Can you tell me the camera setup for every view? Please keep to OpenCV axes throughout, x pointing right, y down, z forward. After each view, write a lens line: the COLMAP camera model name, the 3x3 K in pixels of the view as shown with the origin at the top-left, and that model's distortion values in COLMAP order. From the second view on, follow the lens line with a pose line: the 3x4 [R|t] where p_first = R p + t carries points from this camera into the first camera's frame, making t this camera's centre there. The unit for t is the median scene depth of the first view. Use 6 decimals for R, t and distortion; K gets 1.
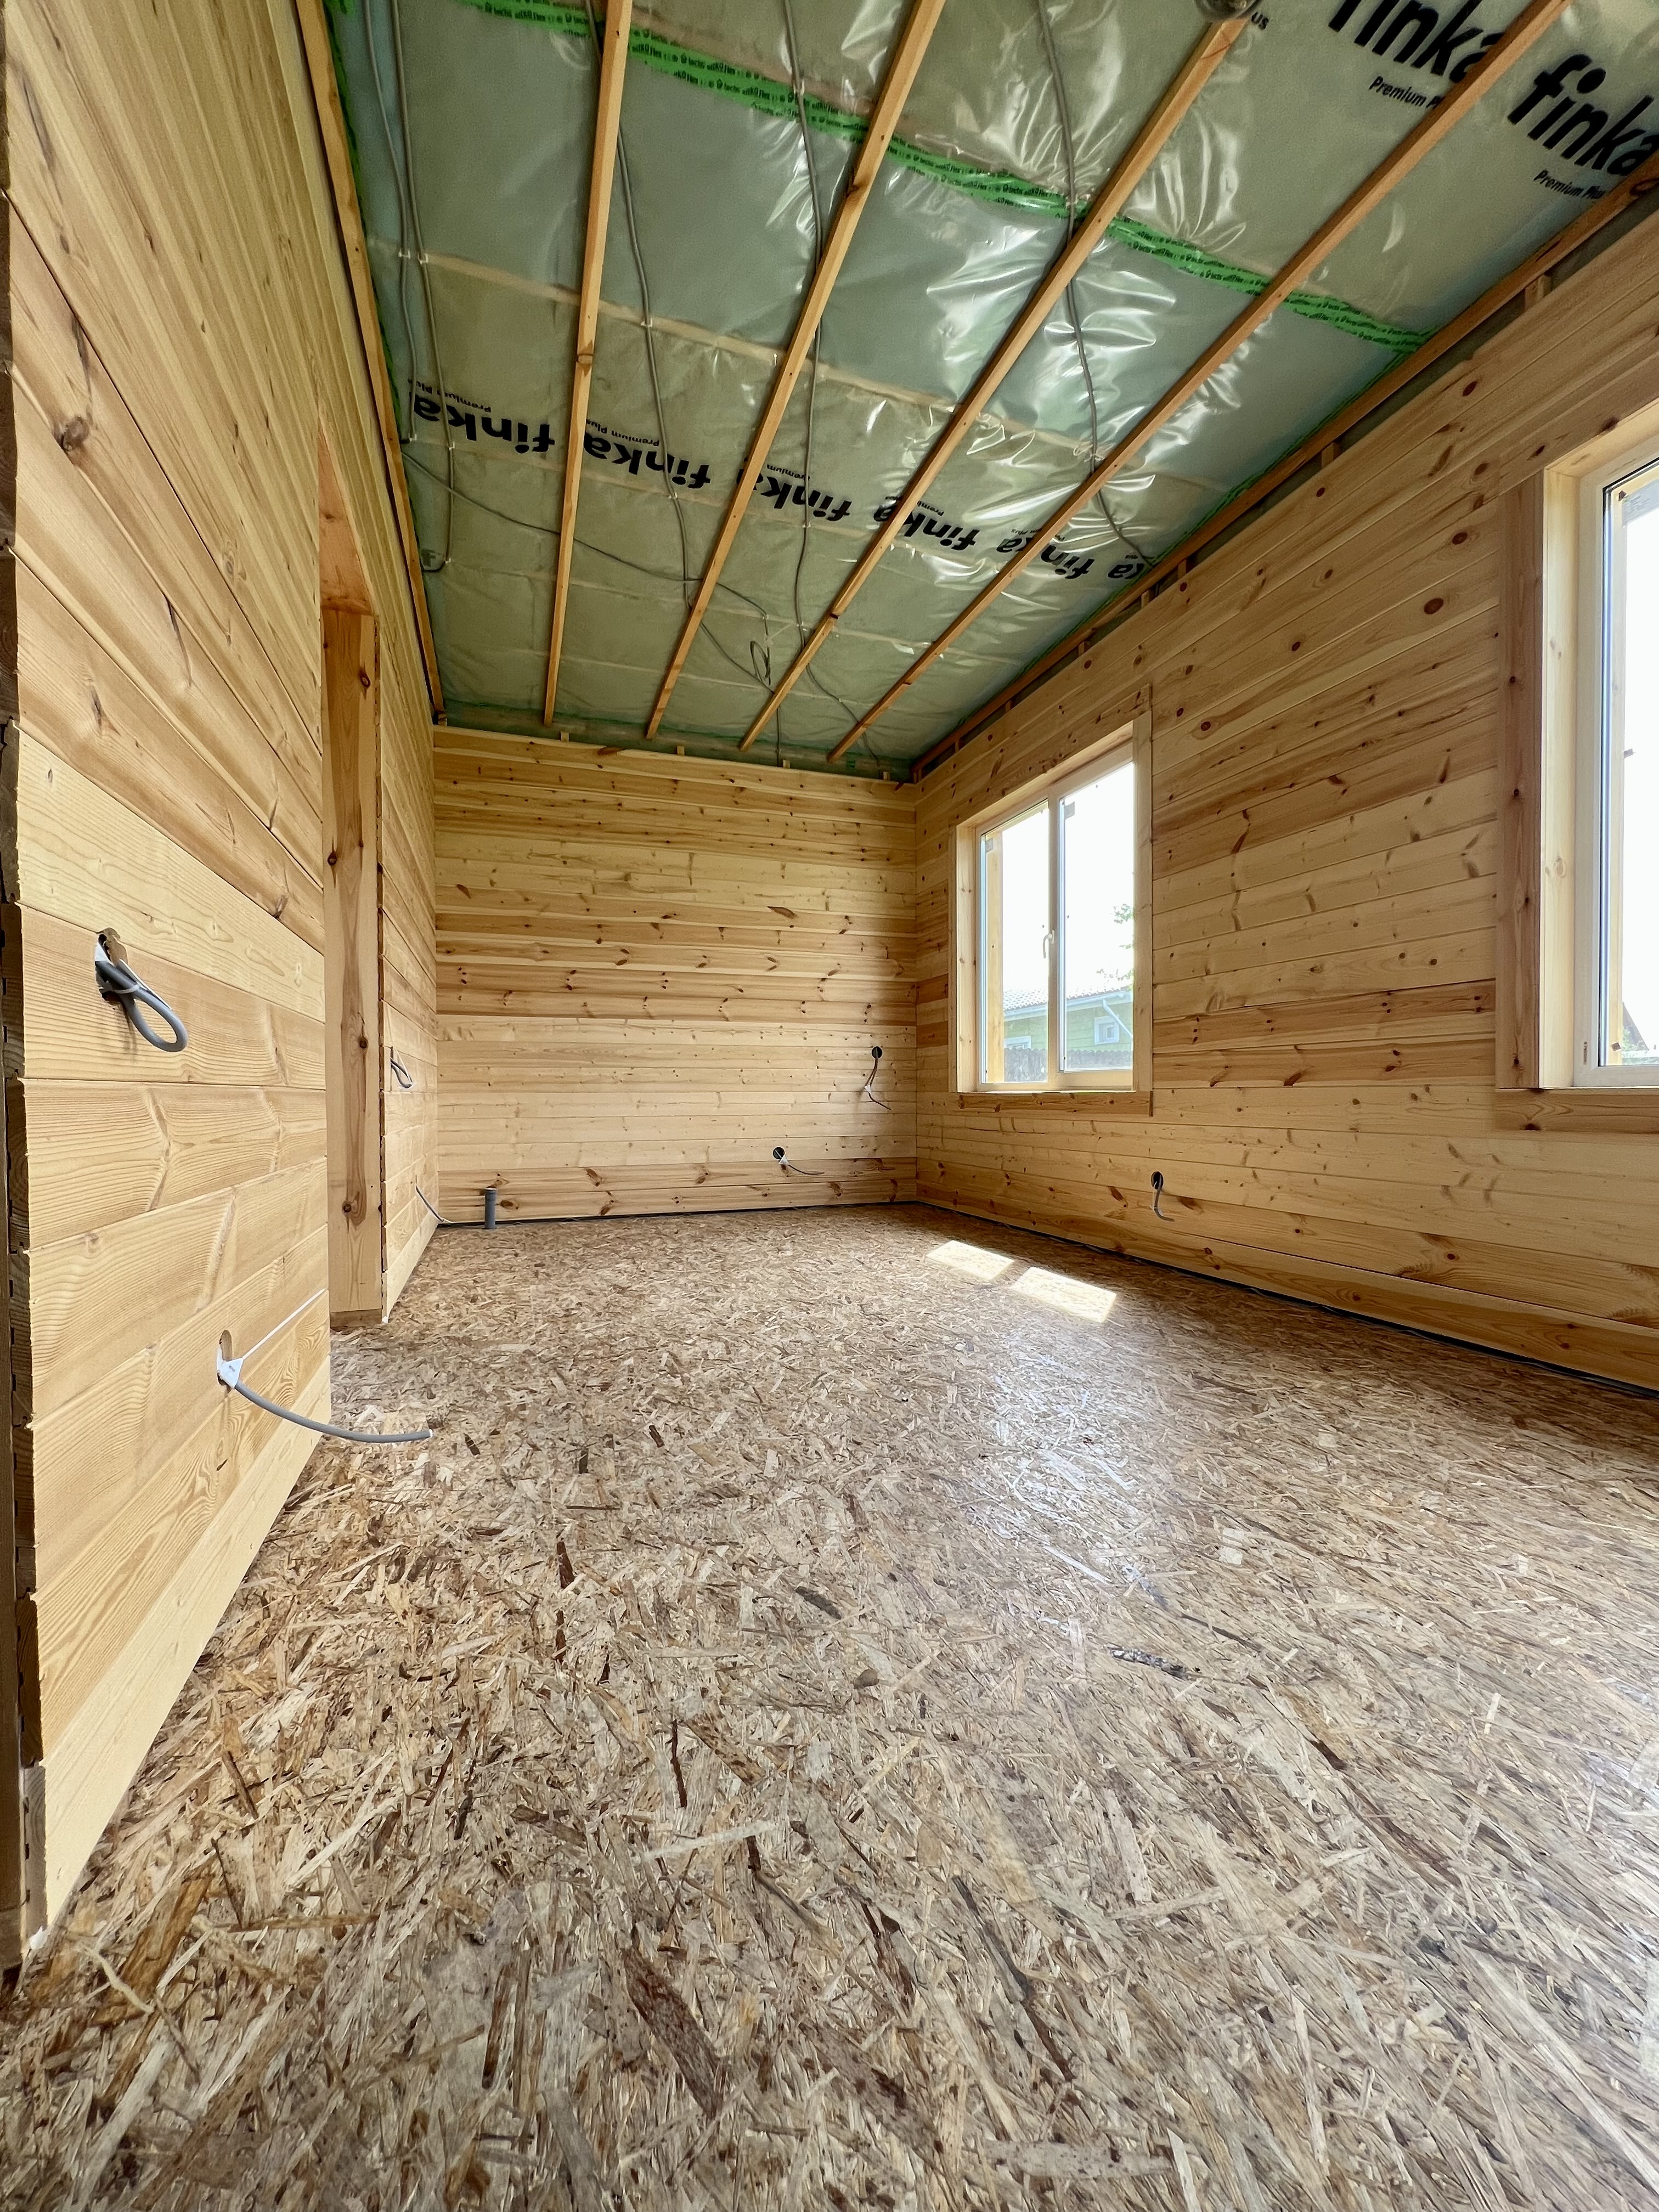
lens RADIAL K [[890.3, 0, 829.2], [0, 890.3, 1109.5], [0, 0, 1]] dist [-0.003375, 0.001322]
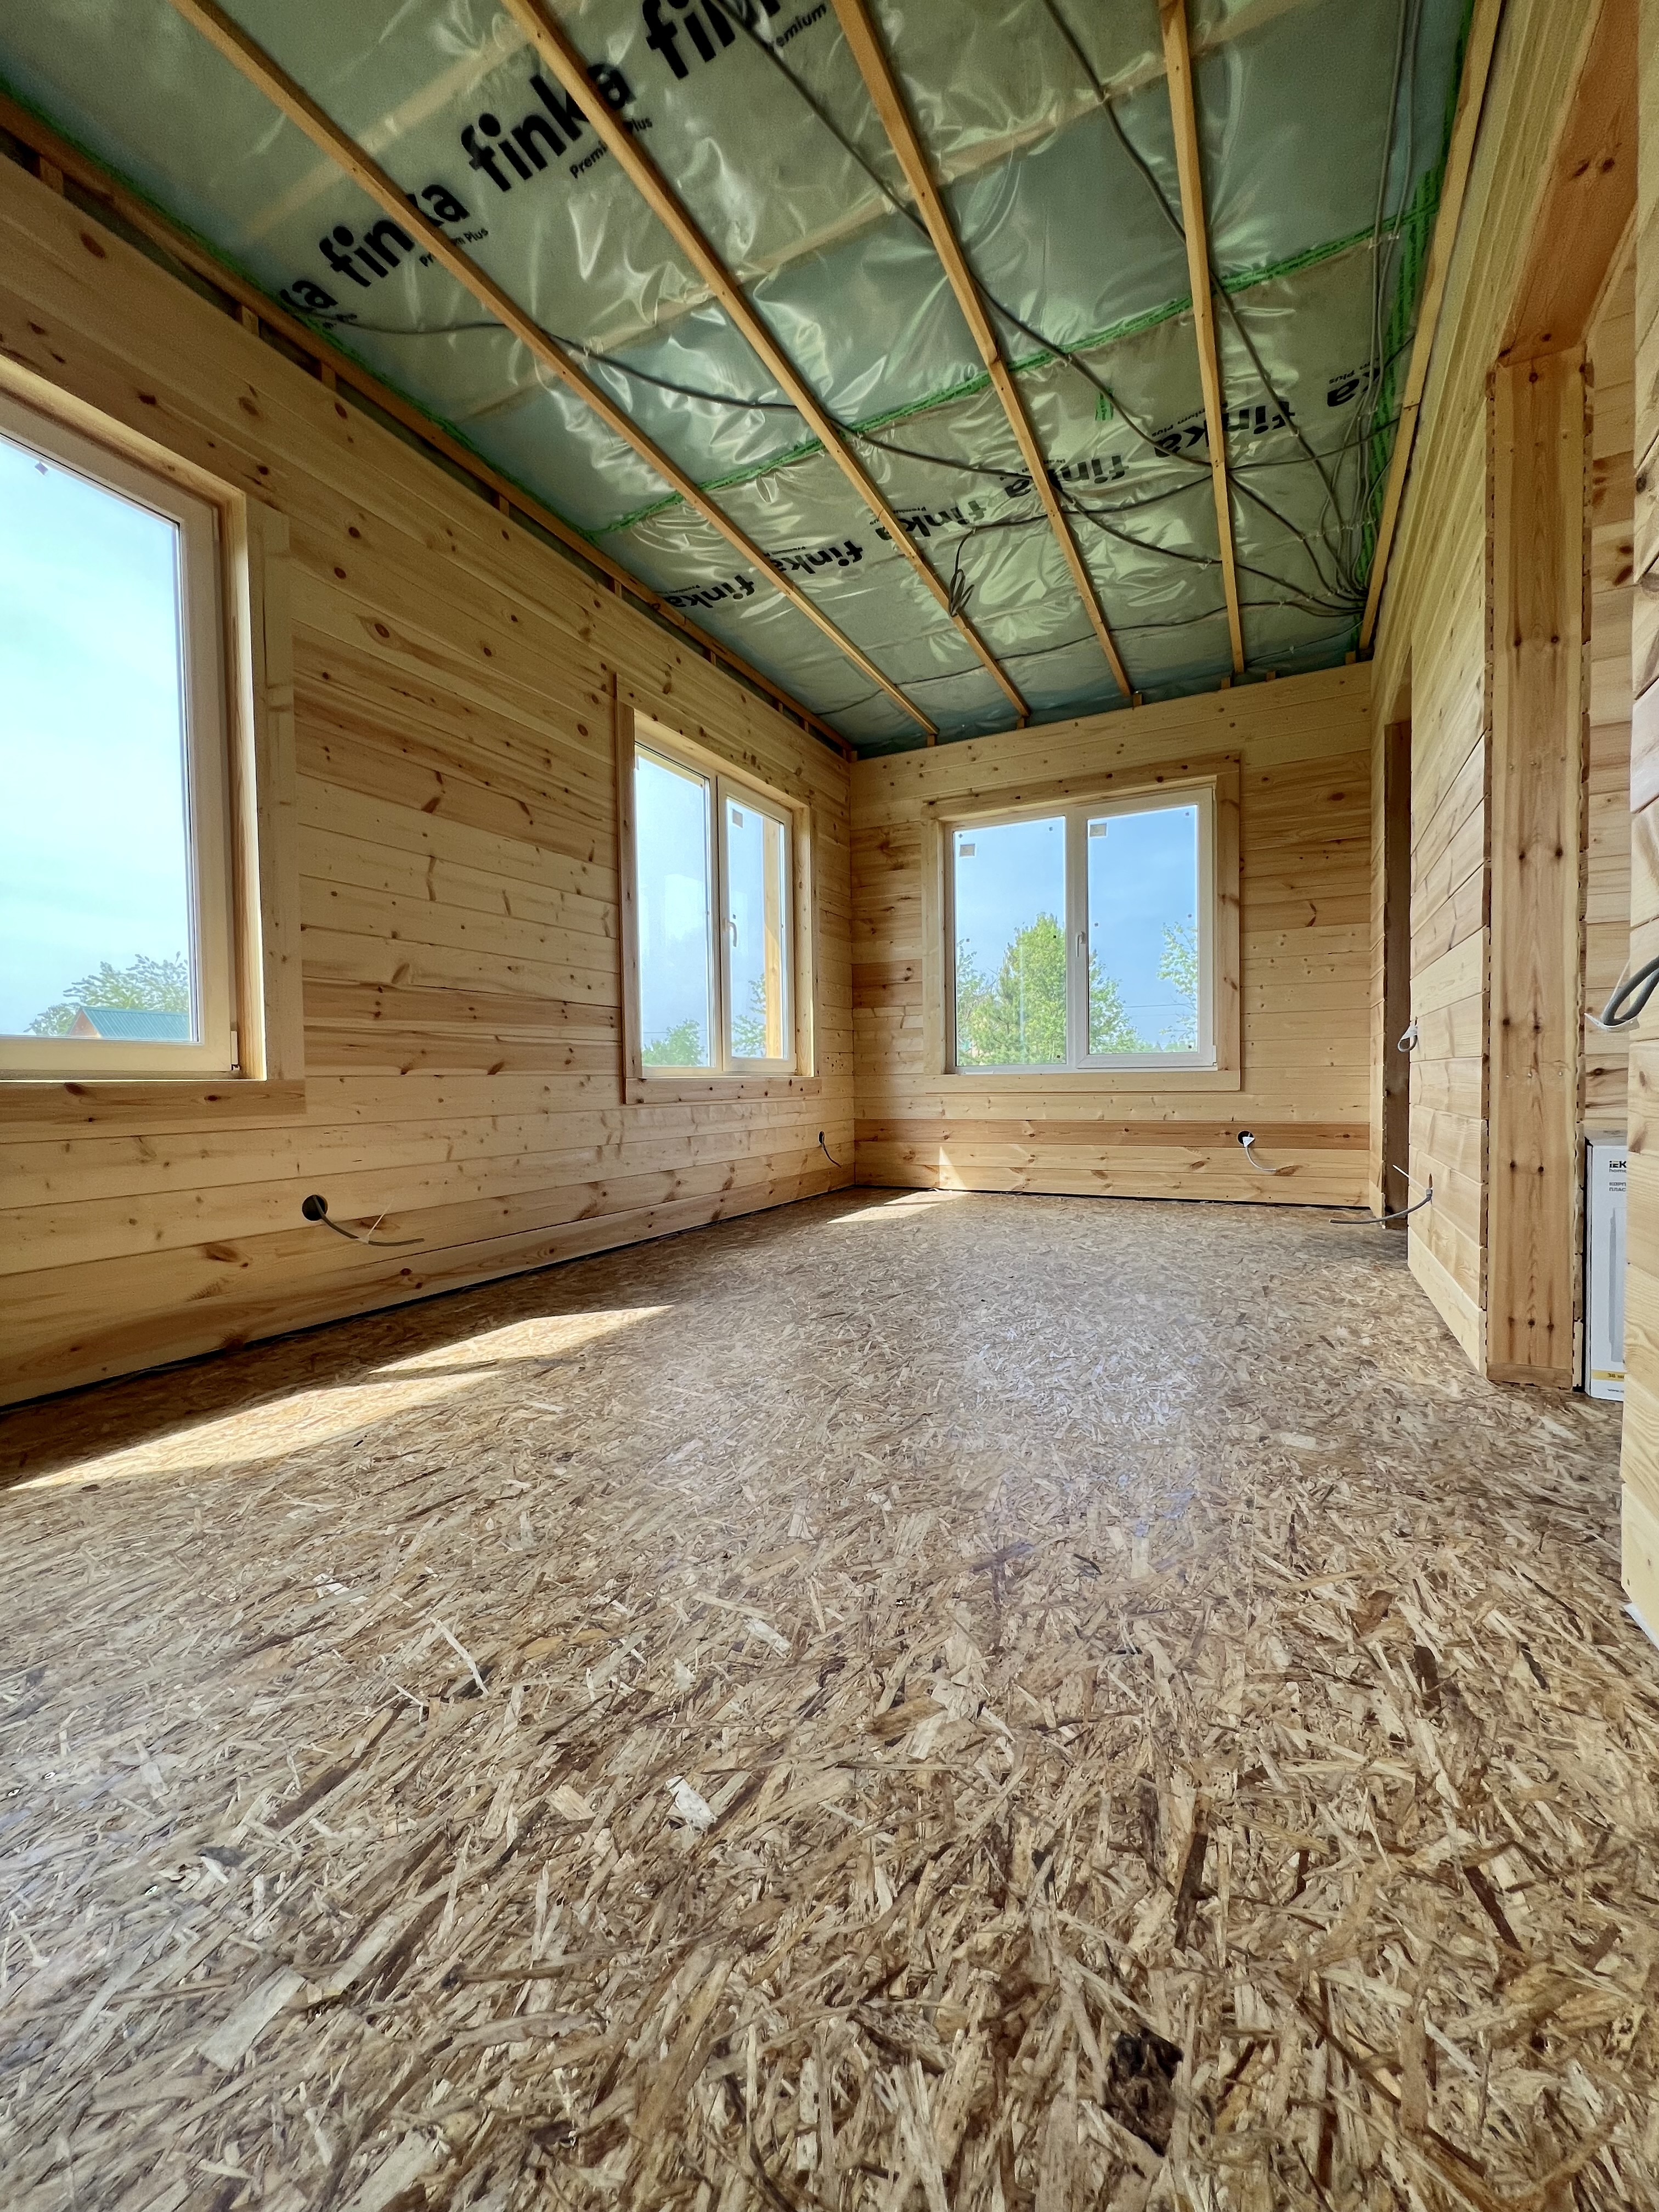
lens RADIAL K [[890.3, 0, 829.2], [0, 890.3, 1109.5], [0, 0, 1]] dist [-0.003375, 0.001322]
pose [[-0.686391, -0.008057, 0.727189, -0.618172], [0.030818, 0.998718, 0.040154, -0.019495], [-0.726580, 0.049972, -0.685262, 1.754996]]
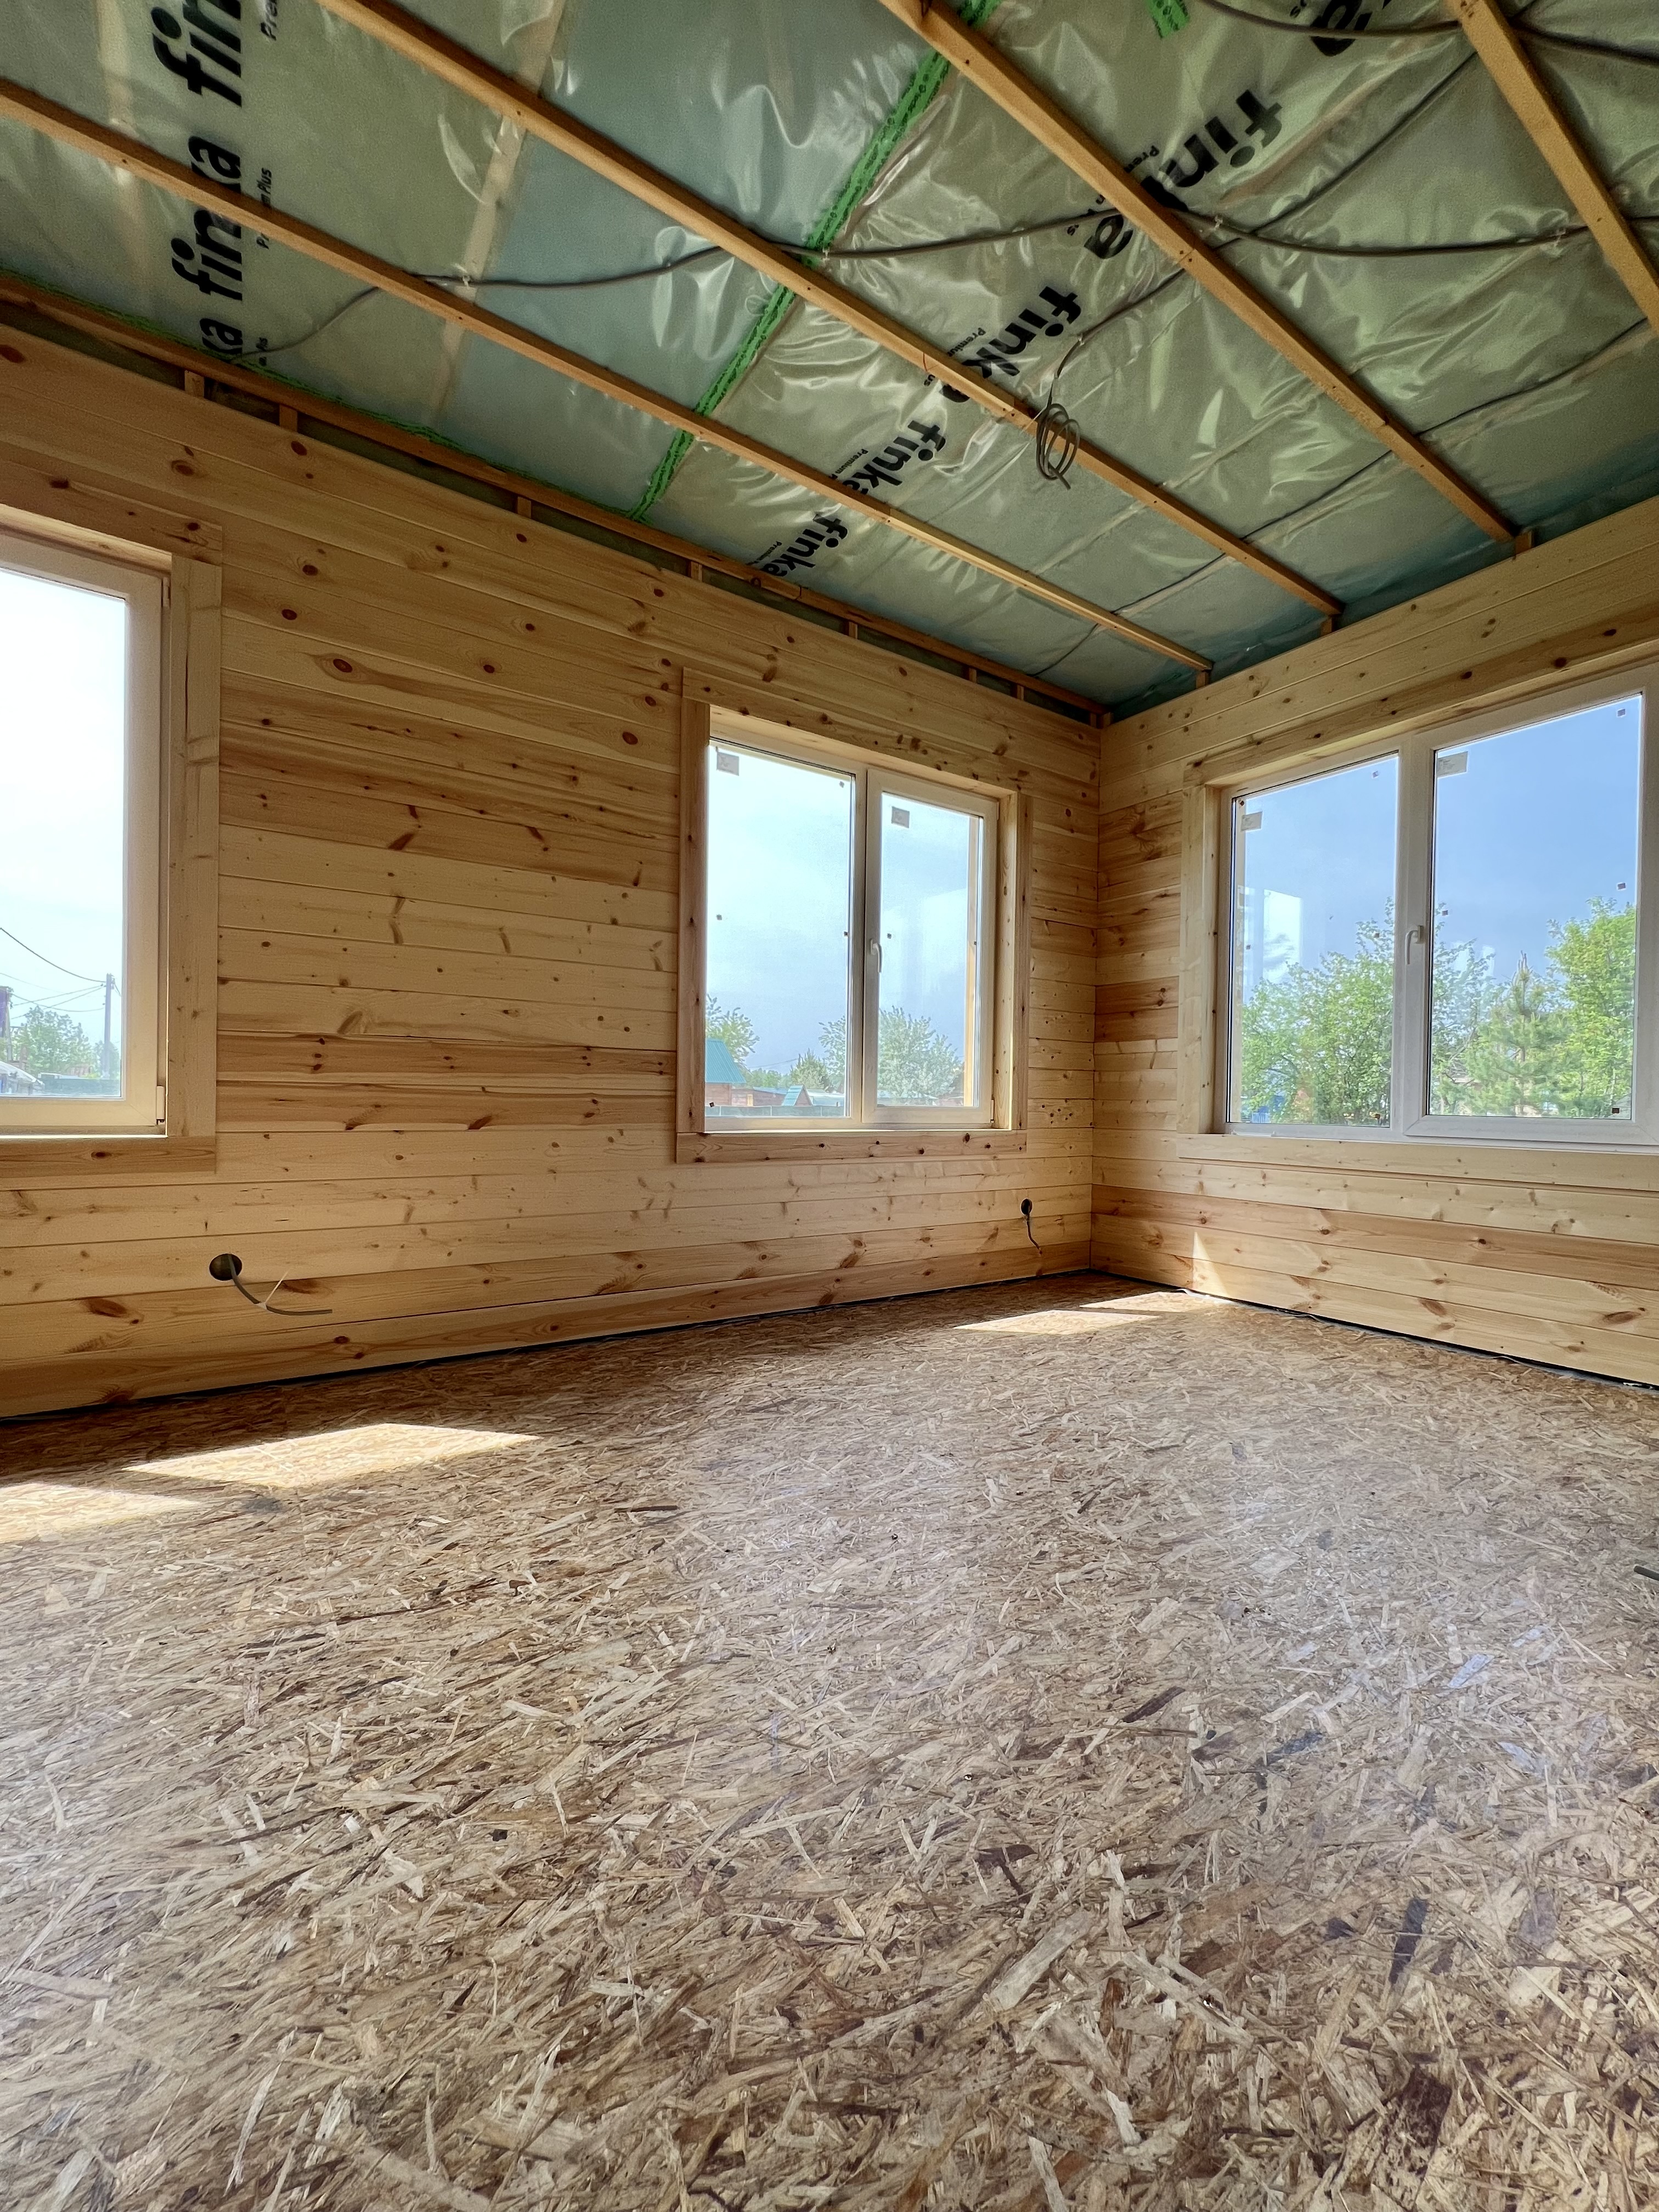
lens RADIAL K [[890.3, 0, 829.2], [0, 890.3, 1109.5], [0, 0, 1]] dist [-0.003375, 0.001322]
pose [[-0.241500, -0.008594, 0.970363, -0.596457], [0.001775, 0.999955, 0.009297, -0.069084], [-0.970399, 0.003968, -0.241474, 1.063532]]
